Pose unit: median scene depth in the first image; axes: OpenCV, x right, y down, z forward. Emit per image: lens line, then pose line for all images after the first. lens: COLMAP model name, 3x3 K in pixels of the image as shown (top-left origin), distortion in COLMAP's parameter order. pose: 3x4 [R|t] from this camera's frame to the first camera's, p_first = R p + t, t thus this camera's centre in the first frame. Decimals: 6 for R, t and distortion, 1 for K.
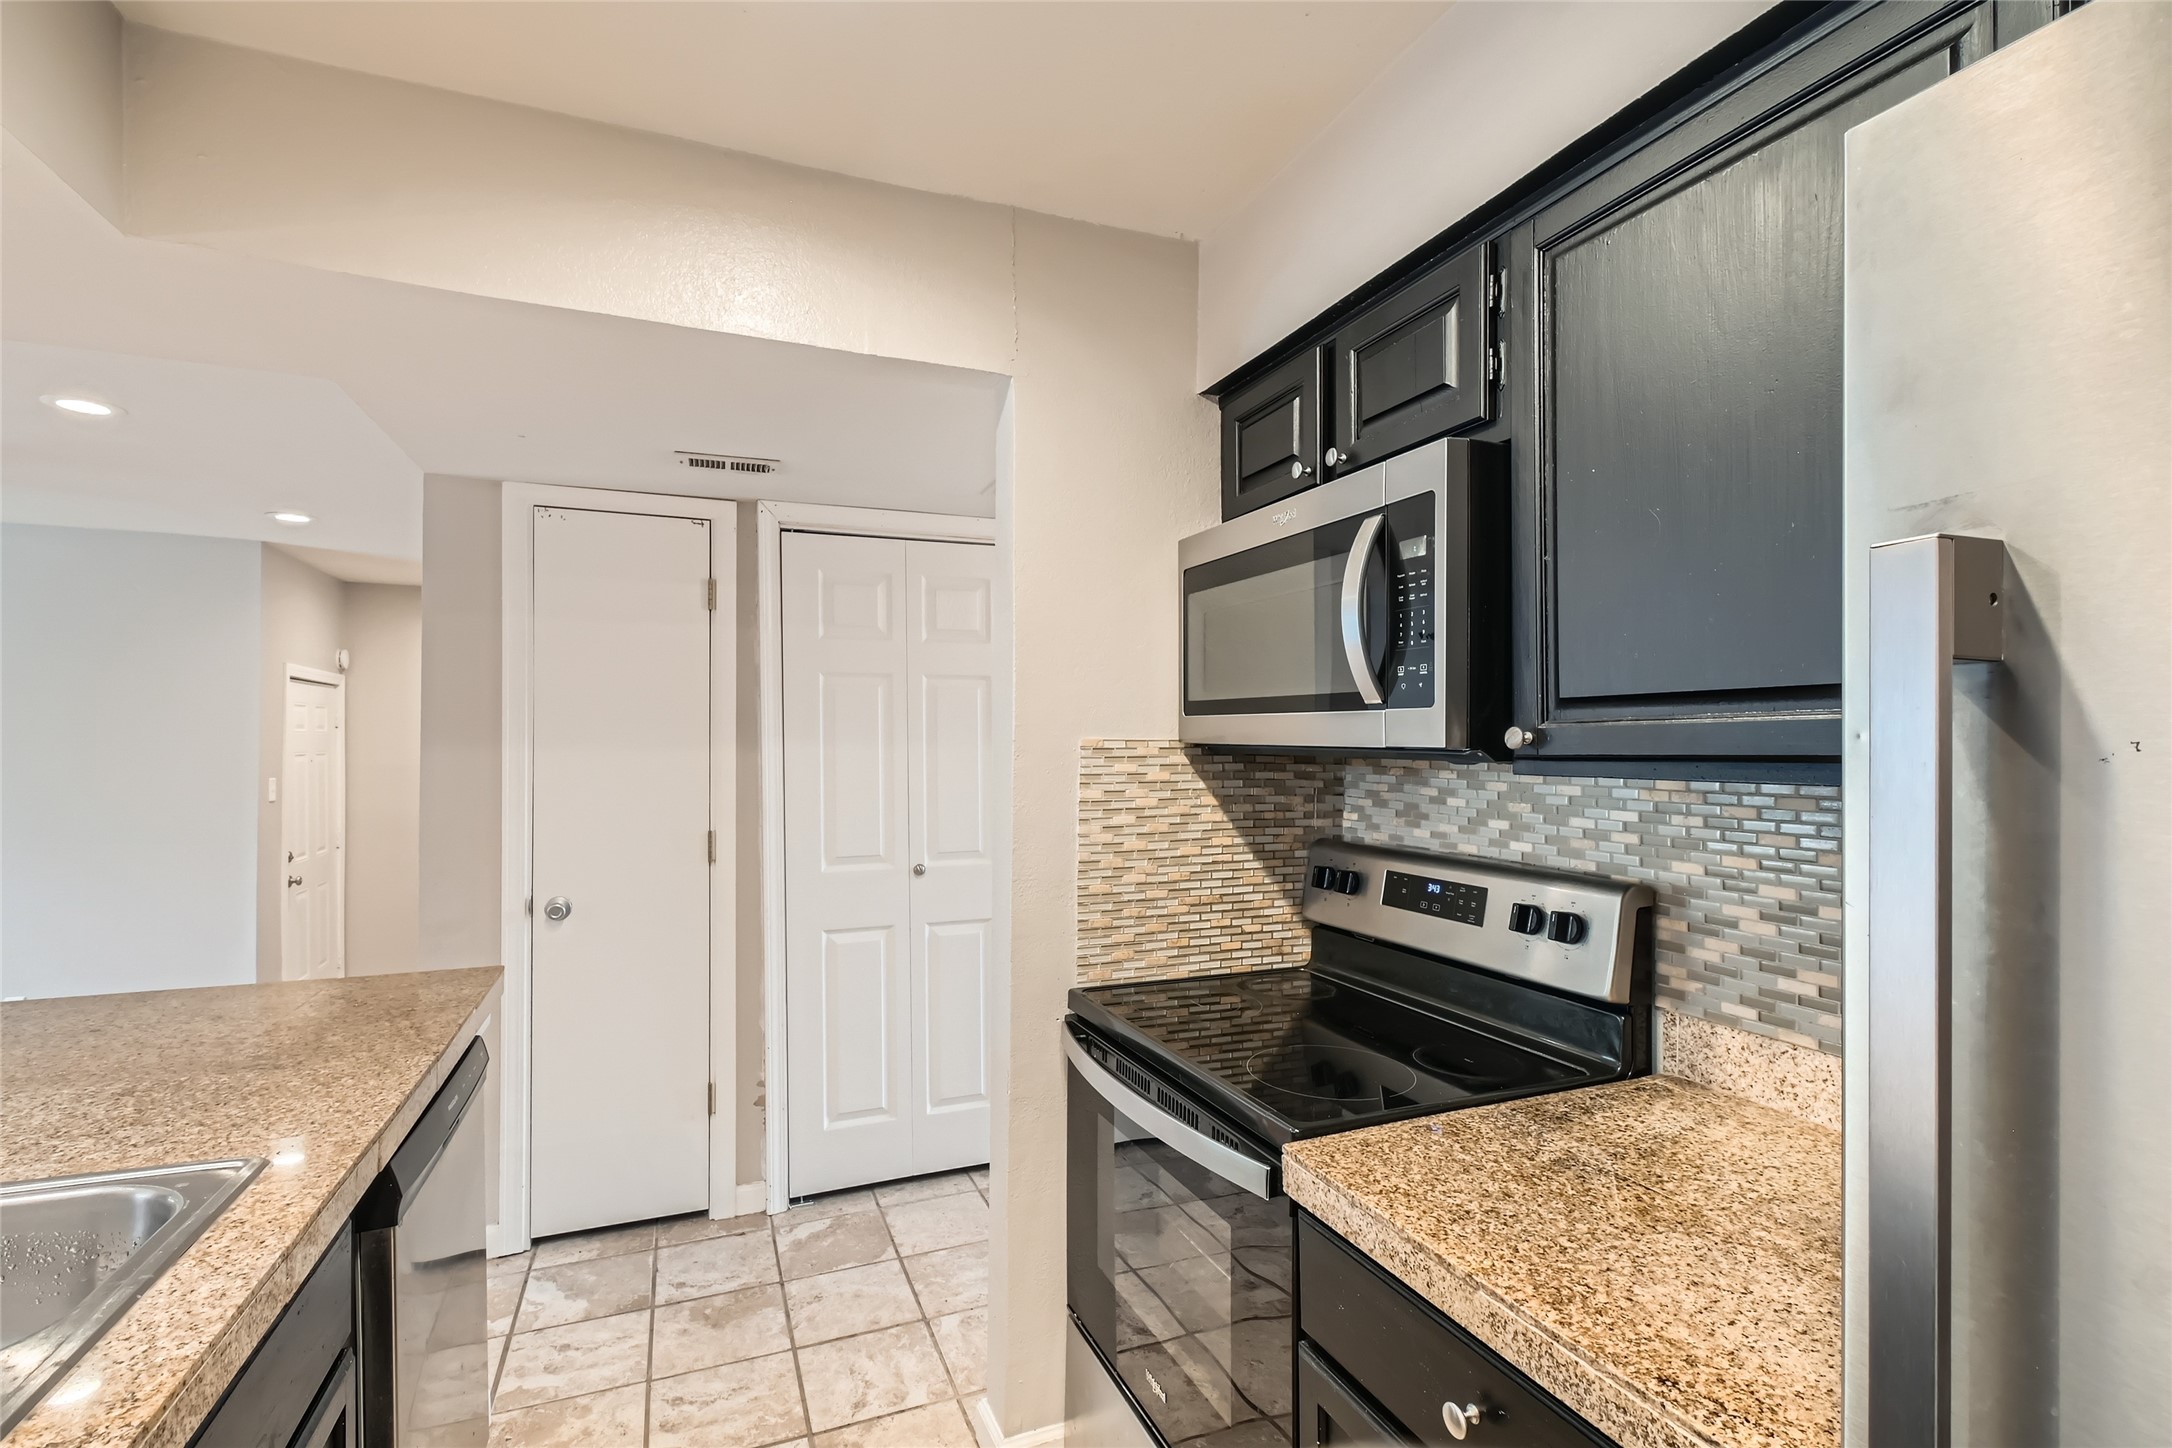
lens RADIAL K [[979.2, 0, 1088.1], [0, 979.2, 731.0], [0, 0, 1]] dist [0.007430, -0.003896]
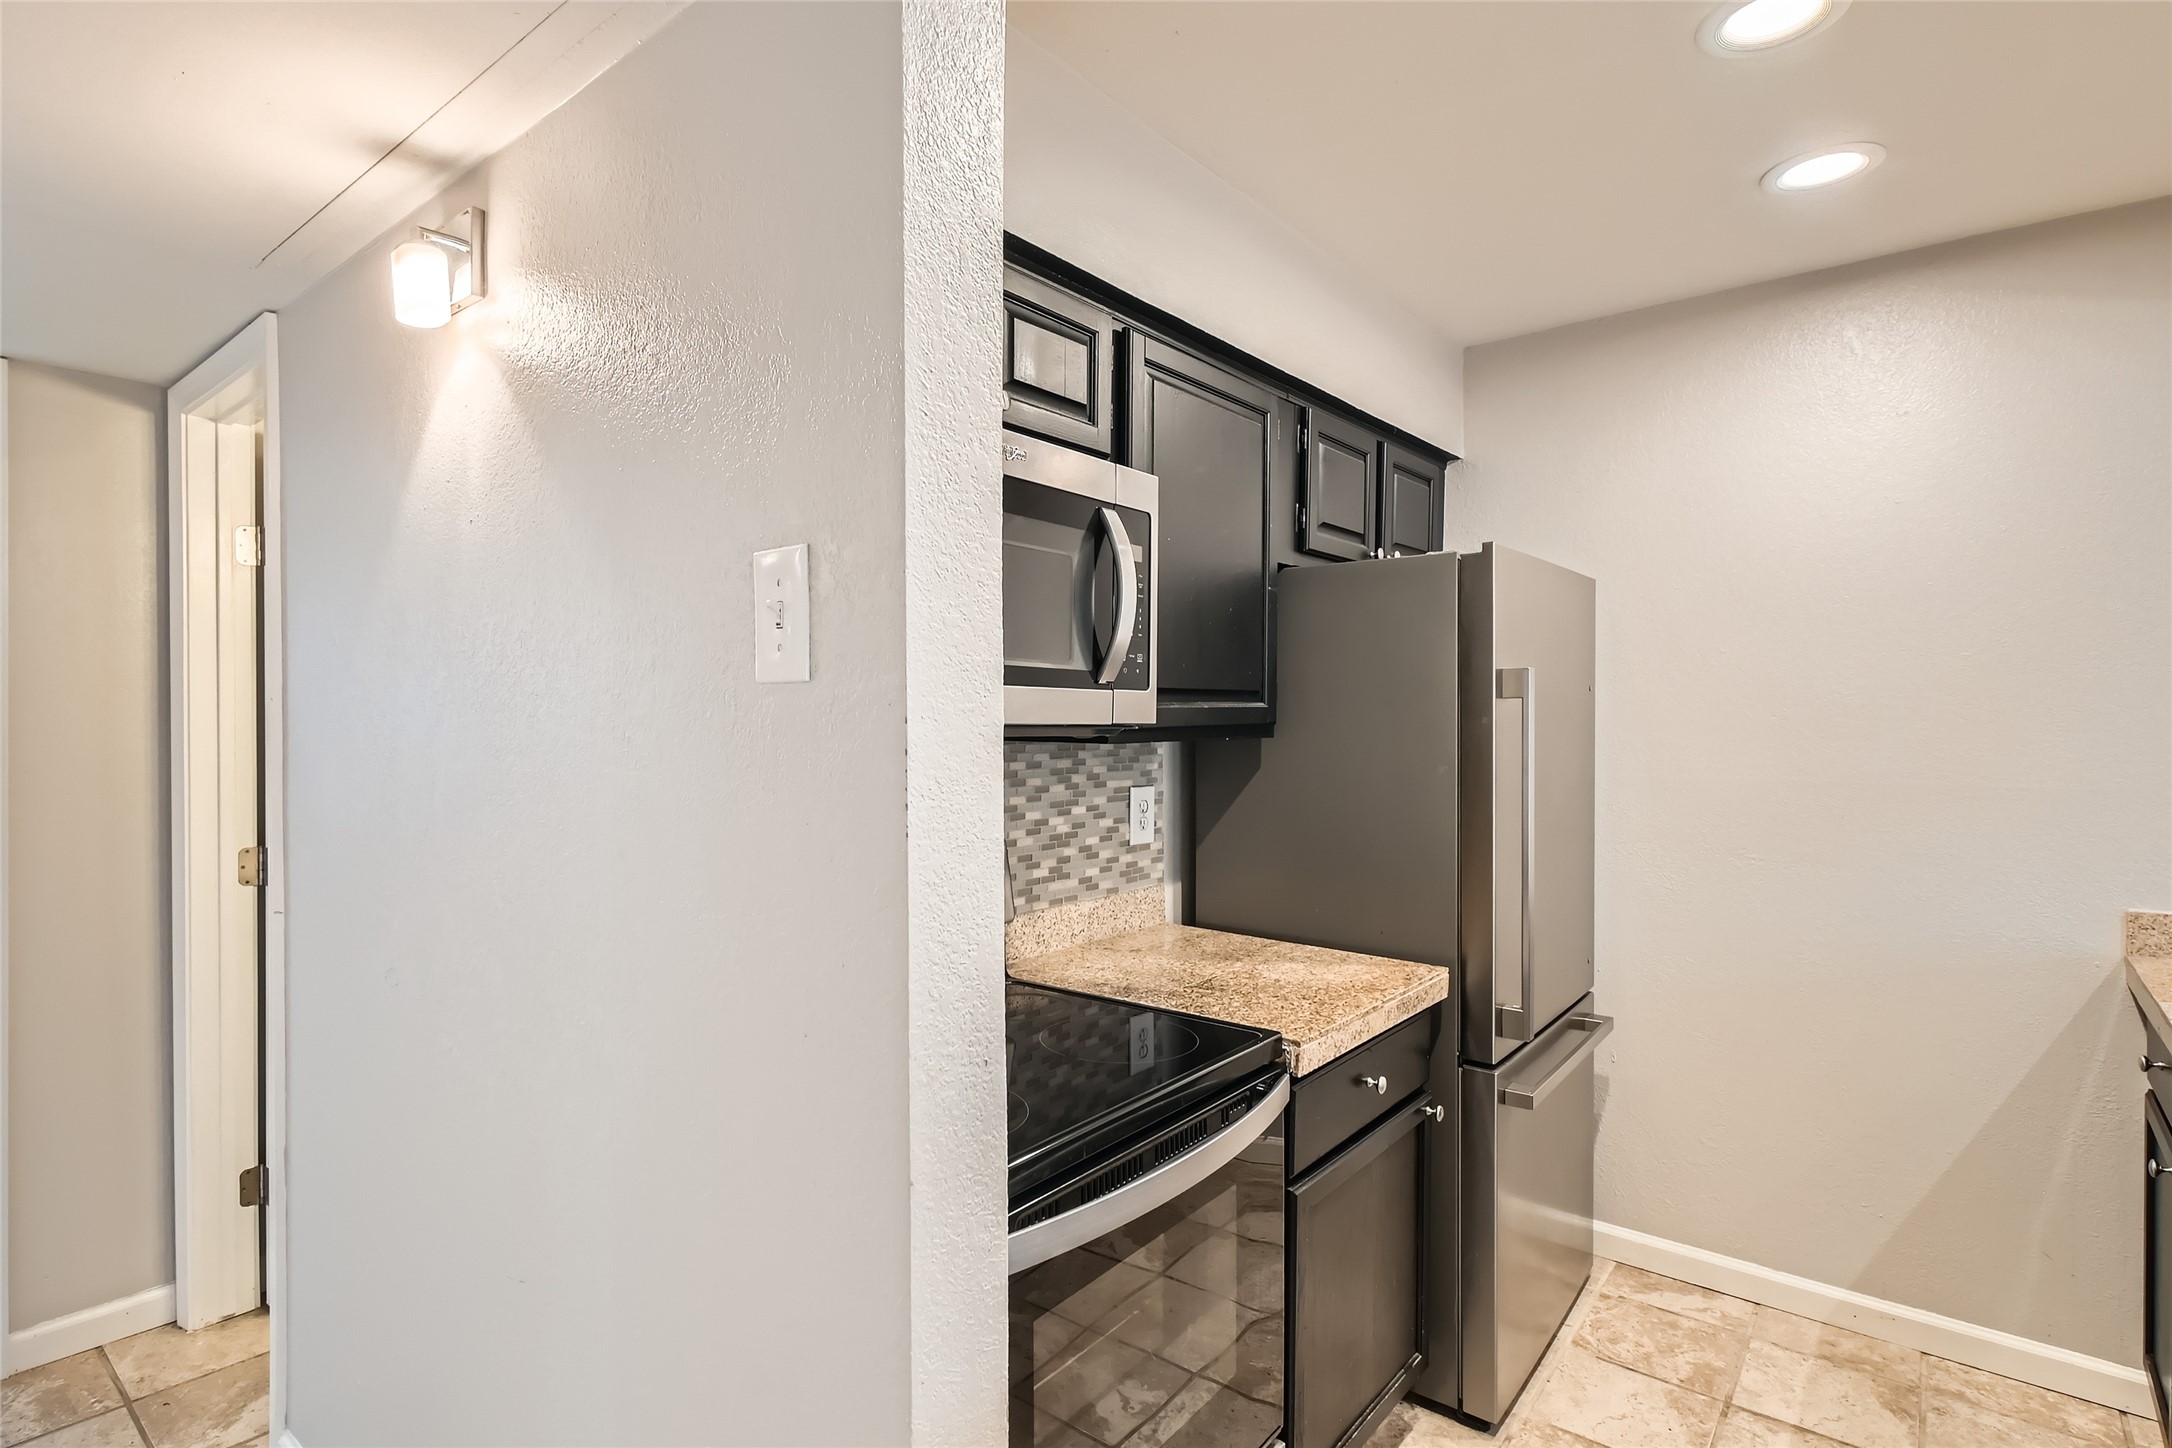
lens RADIAL K [[1088.6, 0, 1074.1], [0, 1088.6, 717.2], [0, 0, 1]] dist [-0.005000, -0.001274]
pose [[-0.483409, -0.011417, 0.875320, -0.445603], [-0.014427, 0.999883, 0.005074, 0.001887], [-0.875276, -0.010176, -0.483517, 0.975380]]
